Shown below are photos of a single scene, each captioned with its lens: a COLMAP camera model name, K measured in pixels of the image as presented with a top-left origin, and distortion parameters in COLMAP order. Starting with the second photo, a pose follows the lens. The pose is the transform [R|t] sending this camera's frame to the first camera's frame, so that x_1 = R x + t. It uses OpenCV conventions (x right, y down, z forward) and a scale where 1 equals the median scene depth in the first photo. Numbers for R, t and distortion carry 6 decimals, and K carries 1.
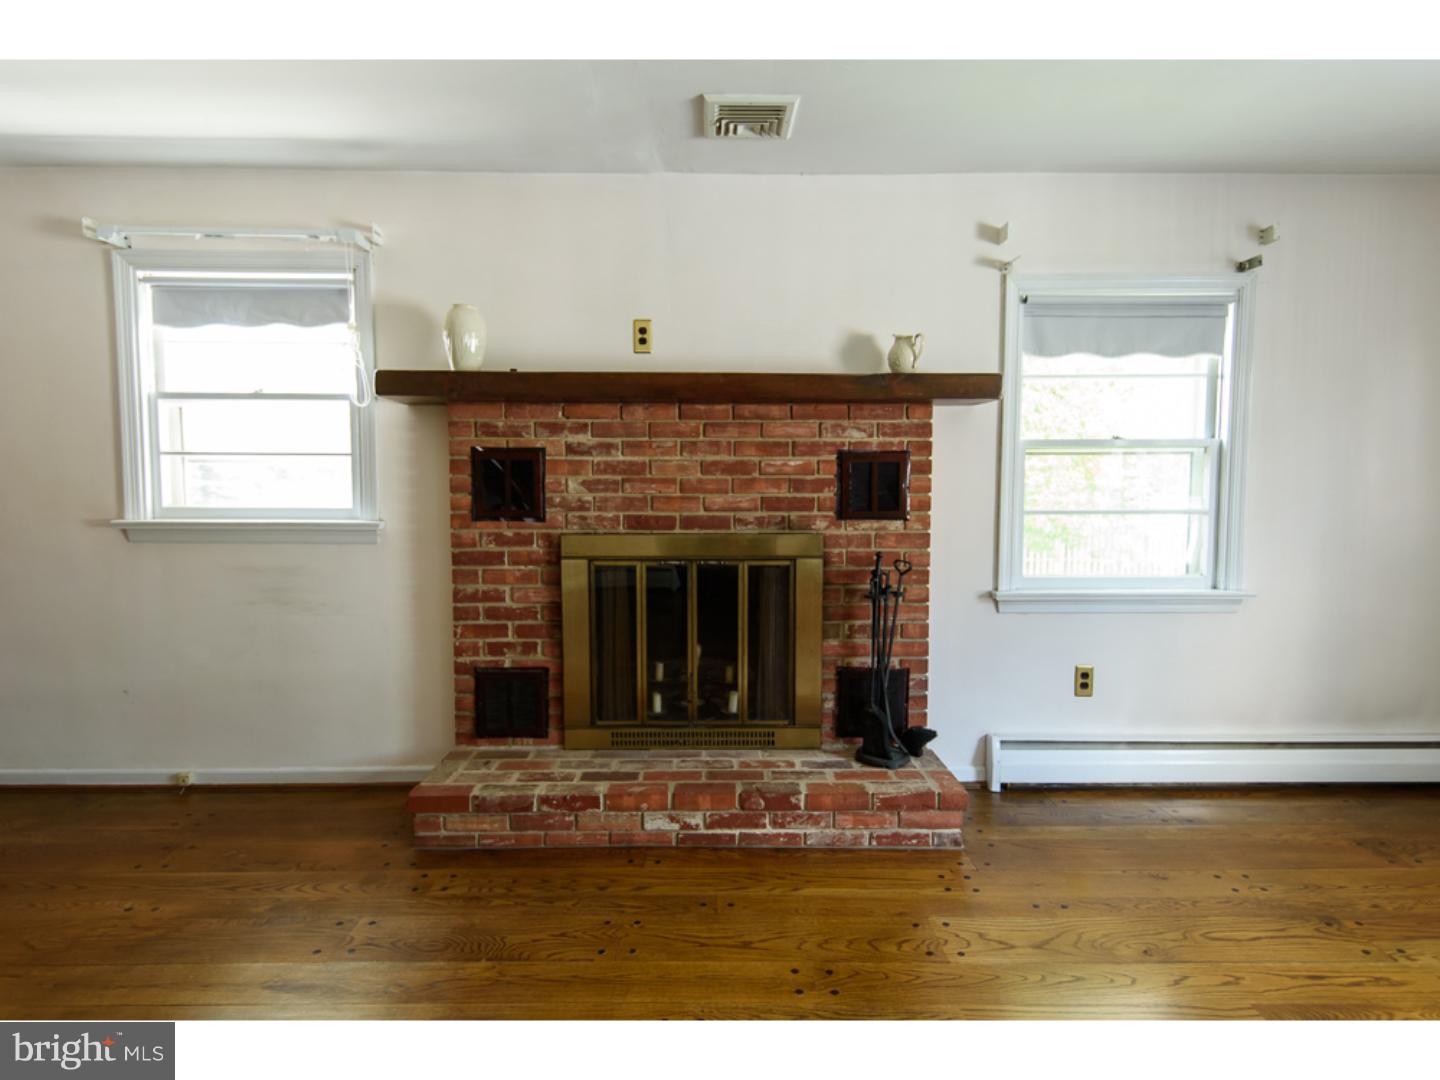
lens RADIAL K [[780.0, 0, 719.1], [0, 780.0, 525.9], [0, 0, 1]] dist [0.019064, -0.000285]
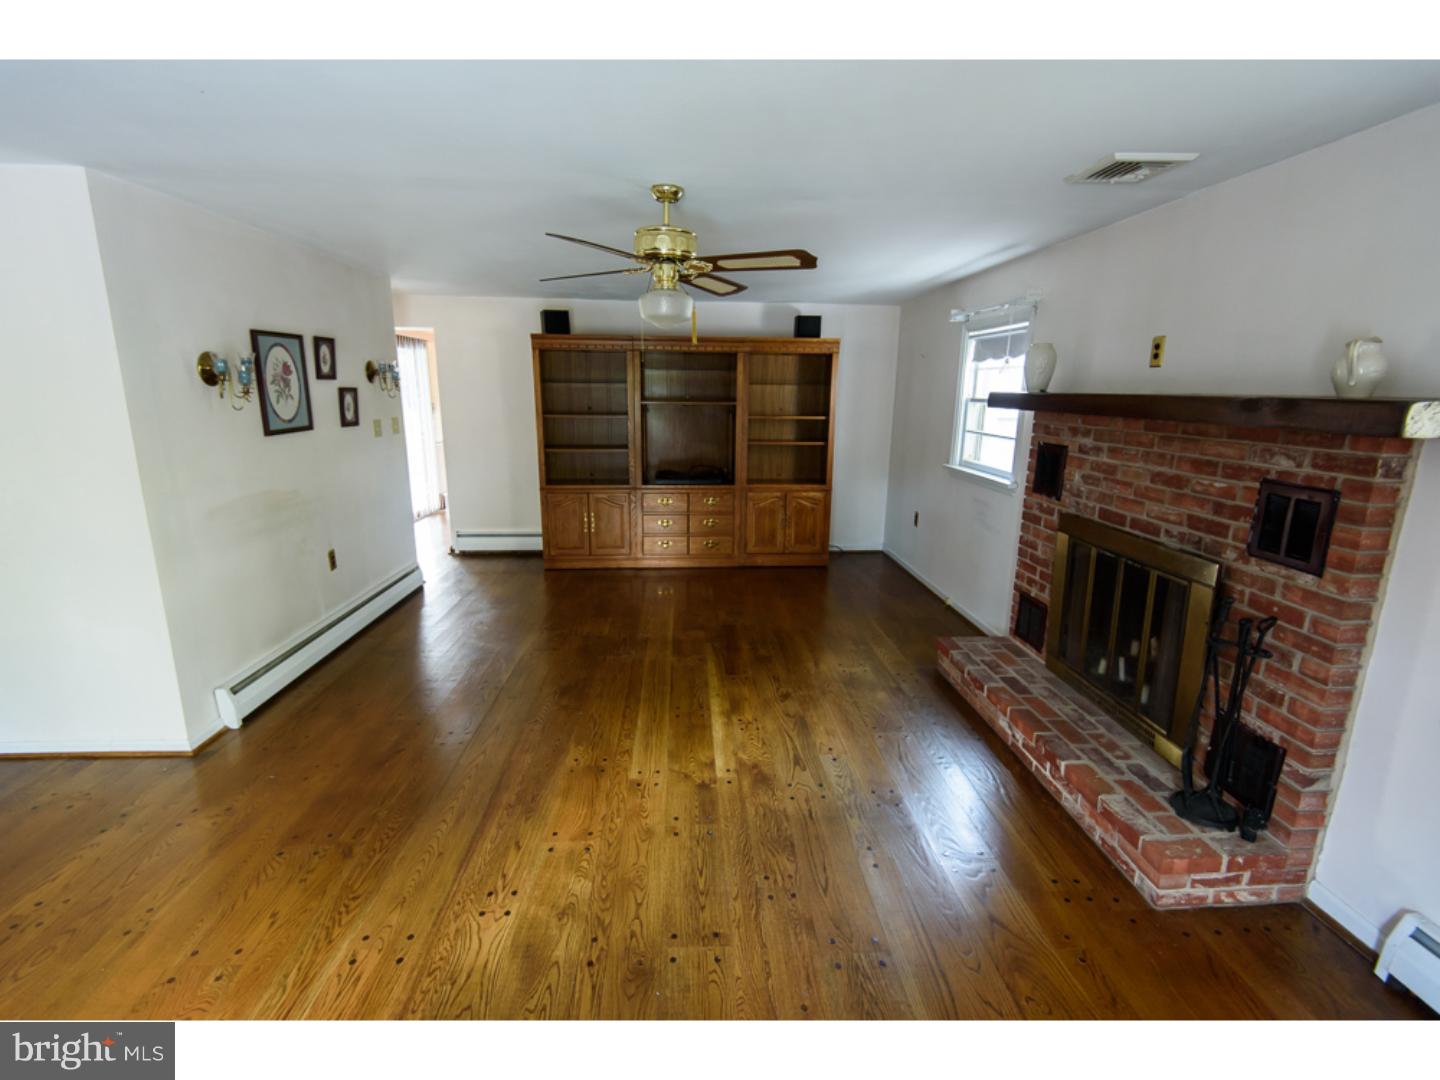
lens RADIAL K [[639.8, 0, 713.1], [0, 639.8, 534.5], [0, 0, 1]] dist [0.000109, -0.007069]
pose [[0.040786, 0.220943, -0.974434, 0.837509], [-0.069825, 0.973491, 0.217807, -0.147261], [0.996725, 0.059157, 0.055132, 0.347150]]
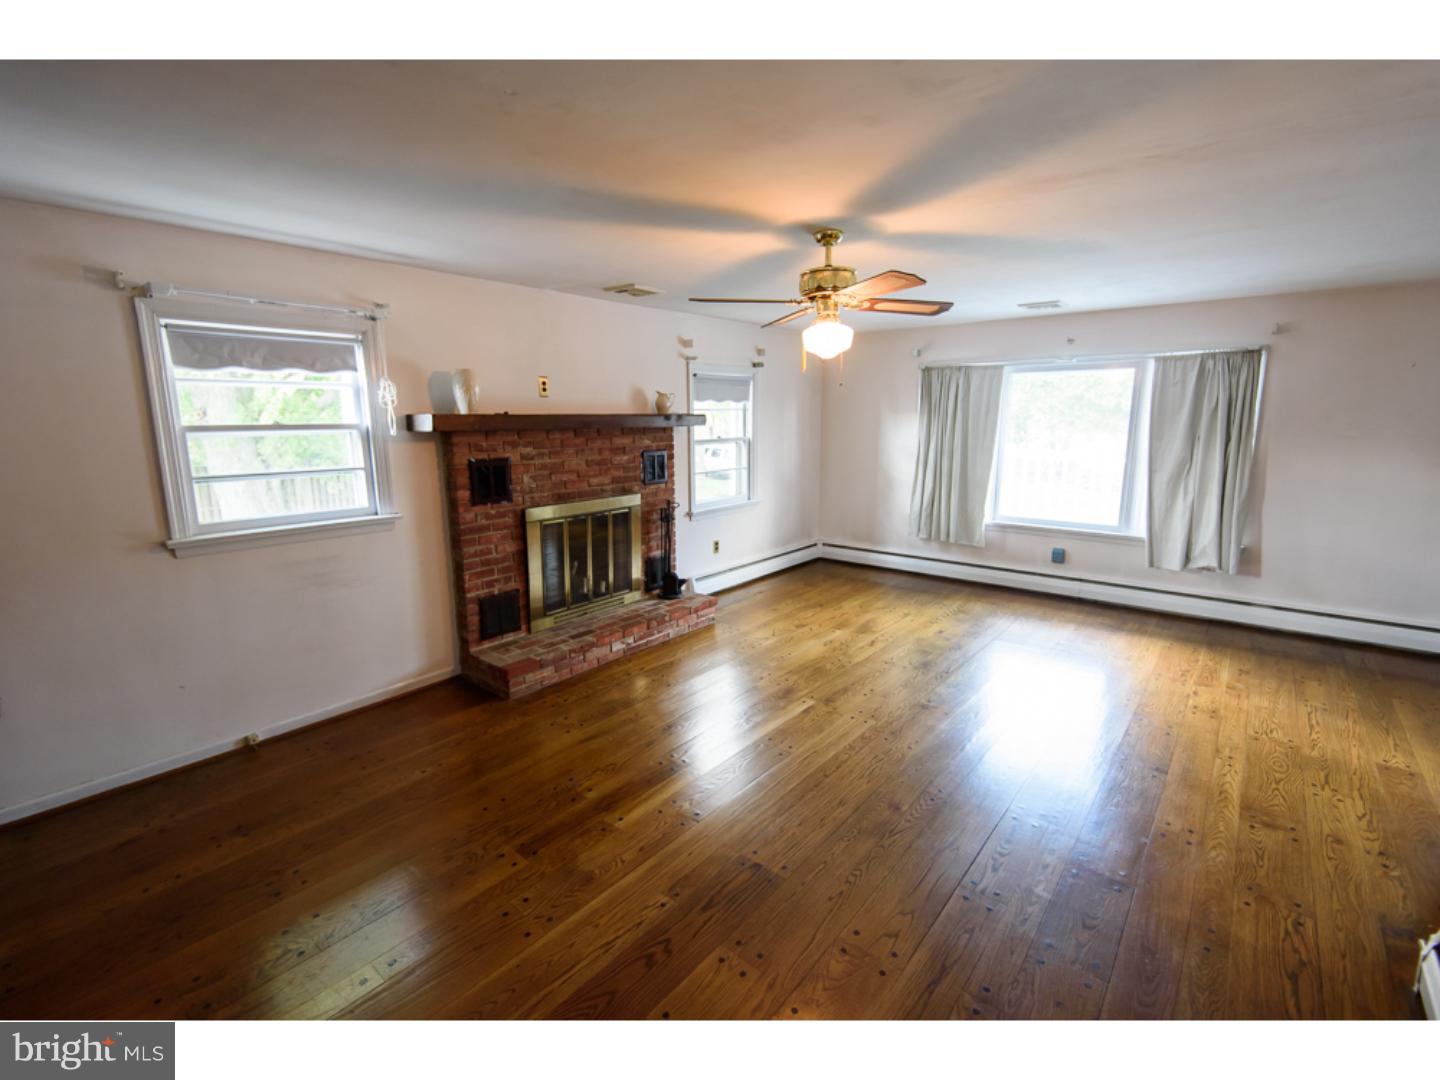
lens RADIAL K [[639.8, 0, 713.1], [0, 639.8, 534.5], [0, 0, 1]] dist [0.000109, -0.007069]
pose [[0.649740, -0.145580, 0.746086, -0.965016], [0.054411, 0.987879, 0.145375, -0.111223], [-0.758207, -0.053861, 0.649785, -0.201108]]
